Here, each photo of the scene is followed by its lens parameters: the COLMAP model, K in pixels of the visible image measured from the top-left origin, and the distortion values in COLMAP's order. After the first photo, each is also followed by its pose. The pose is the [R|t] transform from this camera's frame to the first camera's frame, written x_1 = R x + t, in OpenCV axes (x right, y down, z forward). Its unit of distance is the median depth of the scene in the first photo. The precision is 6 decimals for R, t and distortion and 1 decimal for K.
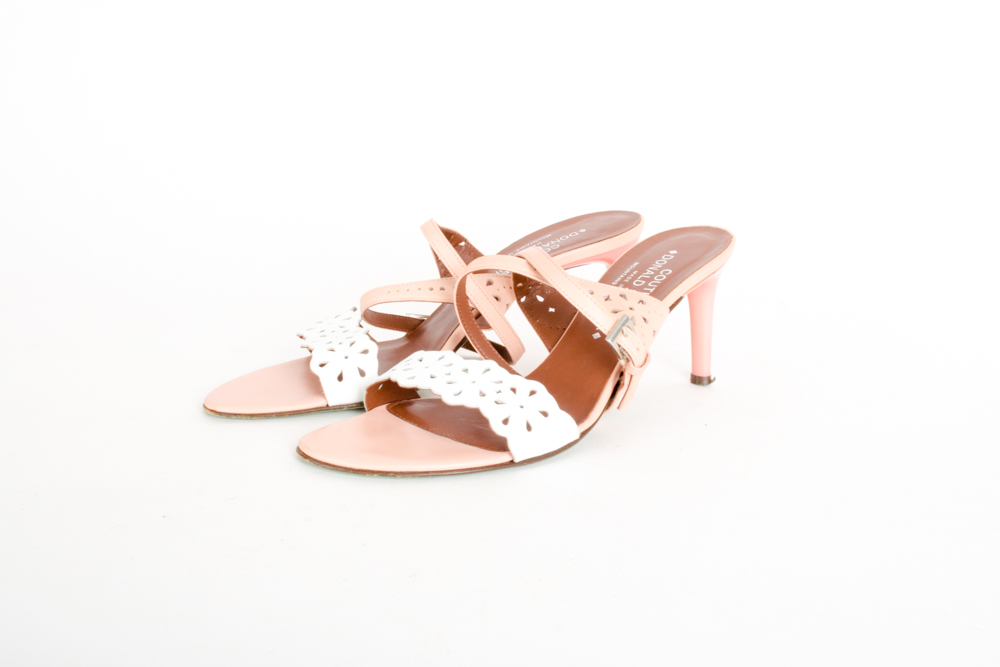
lens RADIAL K [[1222.8, 0, 501.7], [0, 1222.8, 334.8], [0, 0, 1]] dist [-0.008872, 0.000000]
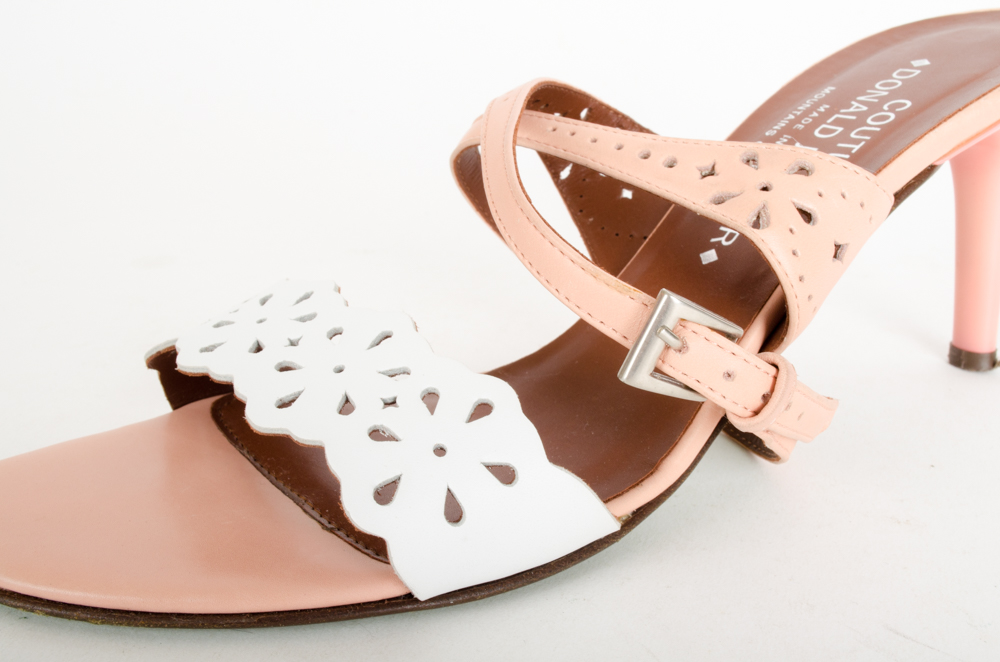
lens RADIAL K [[1188.9, 0, 497.0], [0, 1188.9, 325.9], [0, 0, 1]] dist [-0.062528, 0.000000]
pose [[0.973194, 0.047524, -0.225024, 0.097119], [-0.030129, 0.996330, 0.080117, -0.005815], [0.228006, -0.071190, 0.971054, 0.588559]]
